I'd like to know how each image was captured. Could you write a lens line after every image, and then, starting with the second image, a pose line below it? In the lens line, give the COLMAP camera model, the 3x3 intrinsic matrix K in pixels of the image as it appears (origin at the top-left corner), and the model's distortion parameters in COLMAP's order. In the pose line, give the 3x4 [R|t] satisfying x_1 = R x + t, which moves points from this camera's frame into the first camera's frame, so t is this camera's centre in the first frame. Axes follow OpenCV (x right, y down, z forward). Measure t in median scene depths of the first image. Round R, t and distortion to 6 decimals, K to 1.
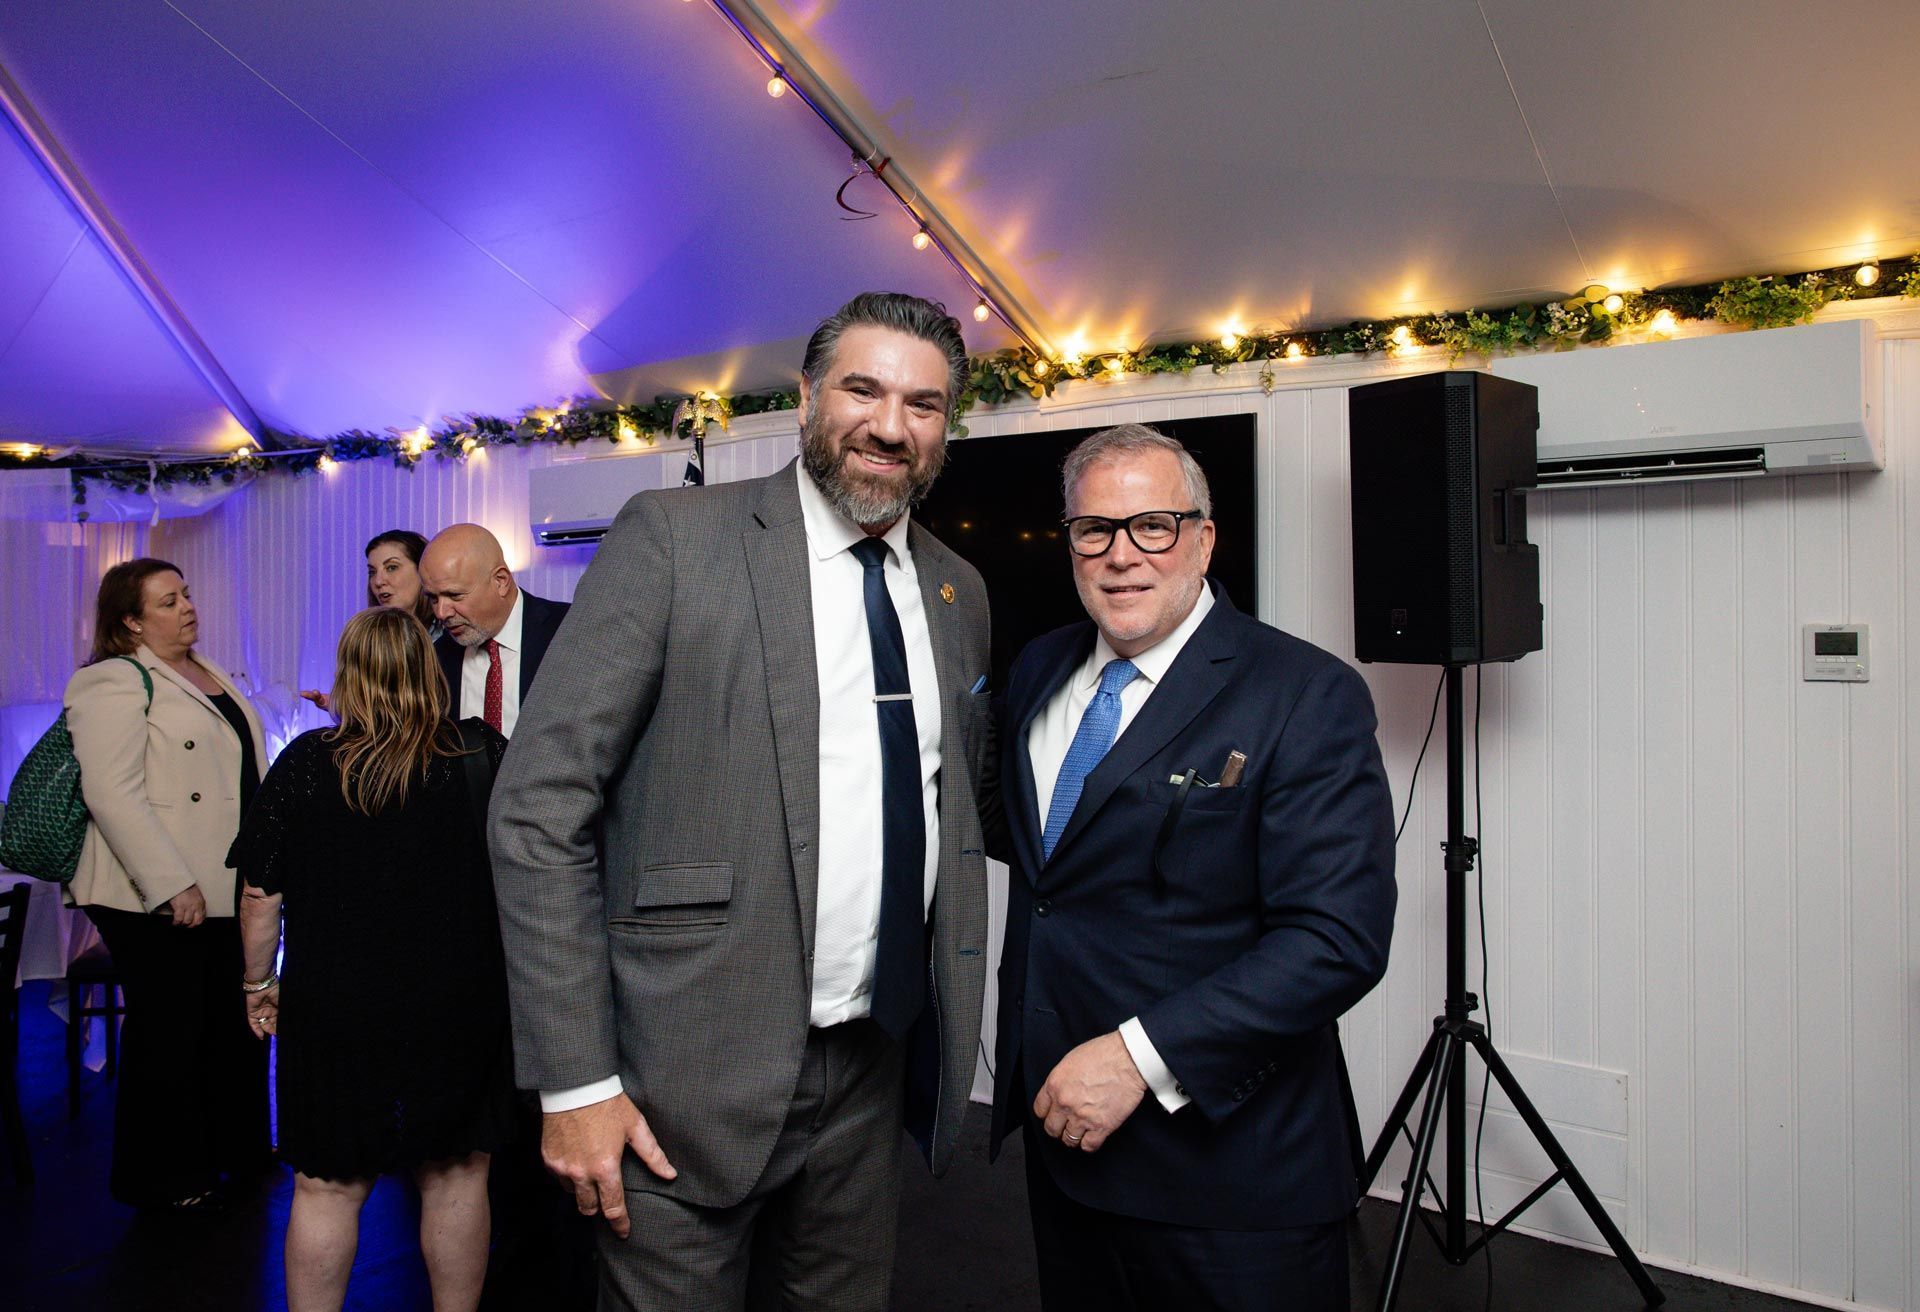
lens RADIAL K [[1521.3, 0, 891.6], [0, 1521.3, 656.0], [0, 0, 1]] dist [0.001192, 0.001998]
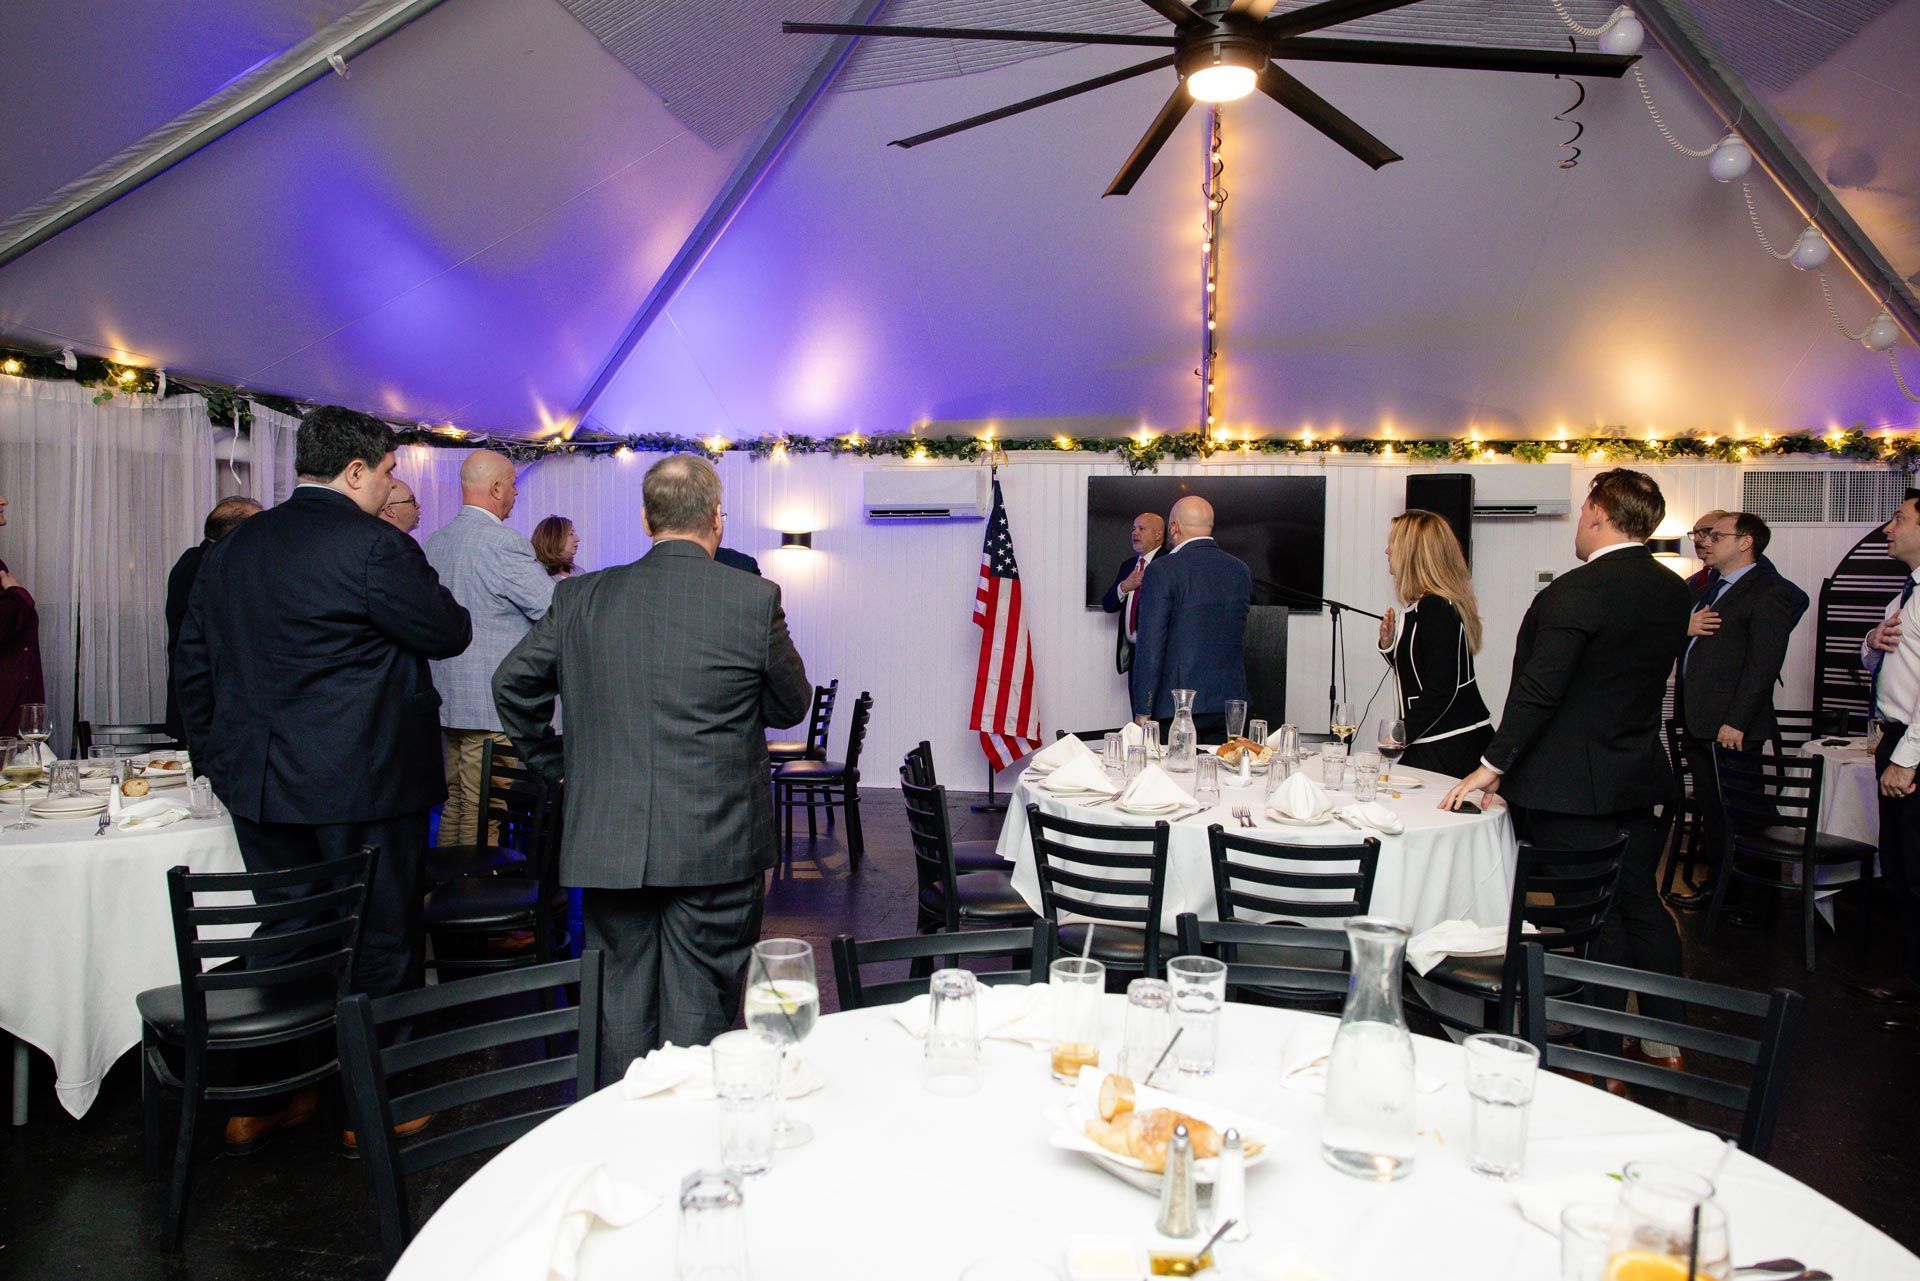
lens RADIAL K [[1367.6, 0, 945.7], [0, 1367.6, 628.1], [0, 0, 1]] dist [0.005941, -0.000483]
pose [[0.879757, -0.001975, 0.475419, -1.111635], [-0.002857, 0.999951, 0.009442, 0.046305], [-0.475415, -0.009665, 0.879709, -0.482761]]
